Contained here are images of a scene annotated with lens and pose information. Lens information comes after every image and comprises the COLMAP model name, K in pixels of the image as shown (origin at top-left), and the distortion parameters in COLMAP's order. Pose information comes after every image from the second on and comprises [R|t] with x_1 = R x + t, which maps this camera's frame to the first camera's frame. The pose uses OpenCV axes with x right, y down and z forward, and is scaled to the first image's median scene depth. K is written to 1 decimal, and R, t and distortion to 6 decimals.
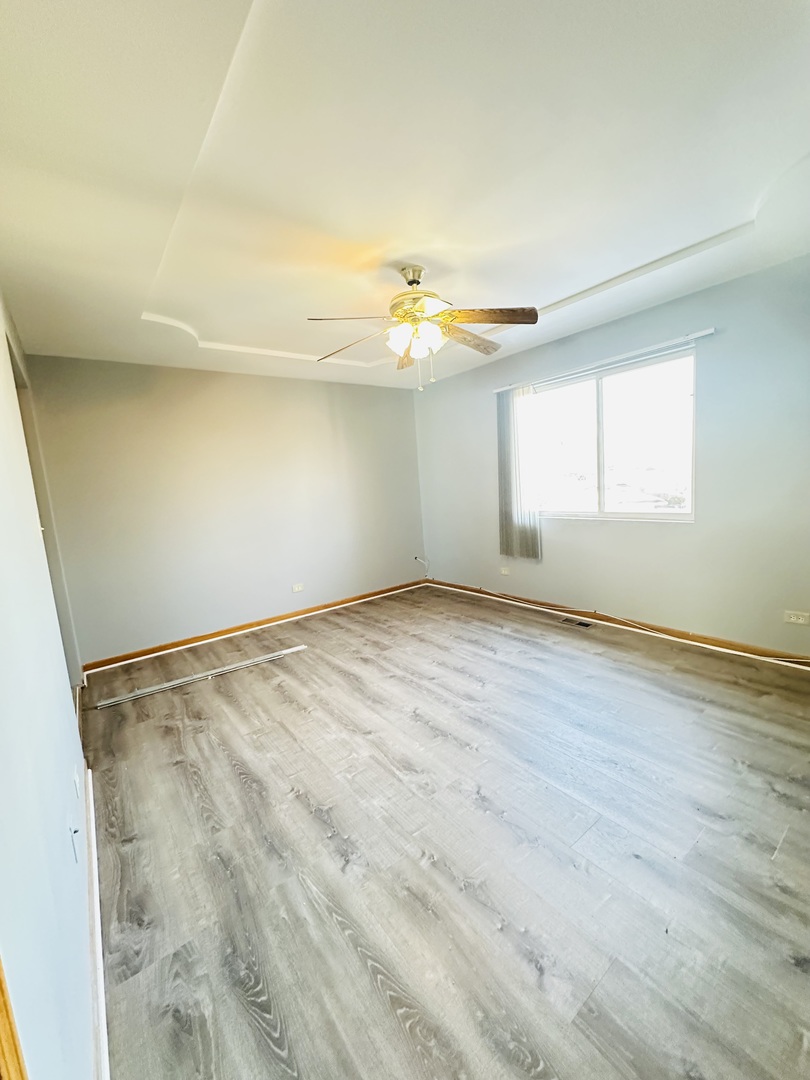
lens RADIAL K [[432.1, 0, 408.3], [0, 432.1, 536.5], [0, 0, 1]] dist [-0.000425, 0.000197]
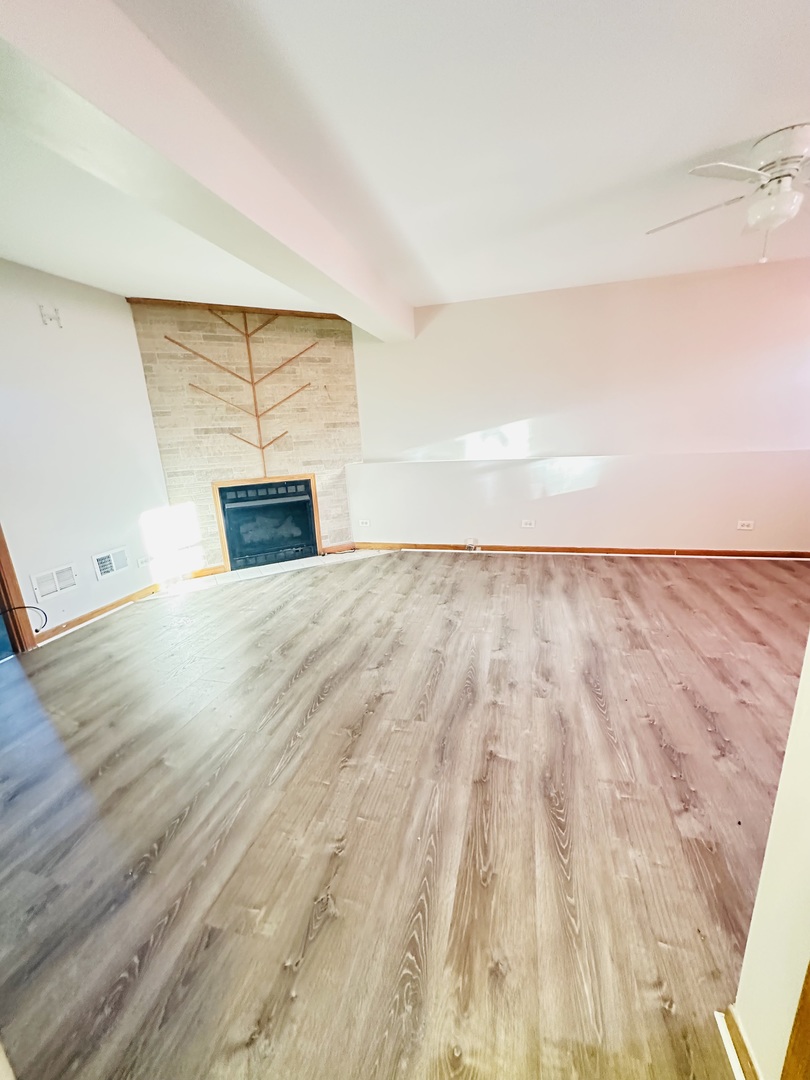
lens RADIAL K [[432.1, 0, 405.6], [0, 432.1, 542.7], [0, 0, 1]] dist [-0.000425, 0.000197]
pose [[0.608709, 0.245668, -0.754401, 0.450959], [-0.079239, 0.964924, 0.250287, -0.079470], [0.789426, -0.092574, 0.606825, 0.420235]]
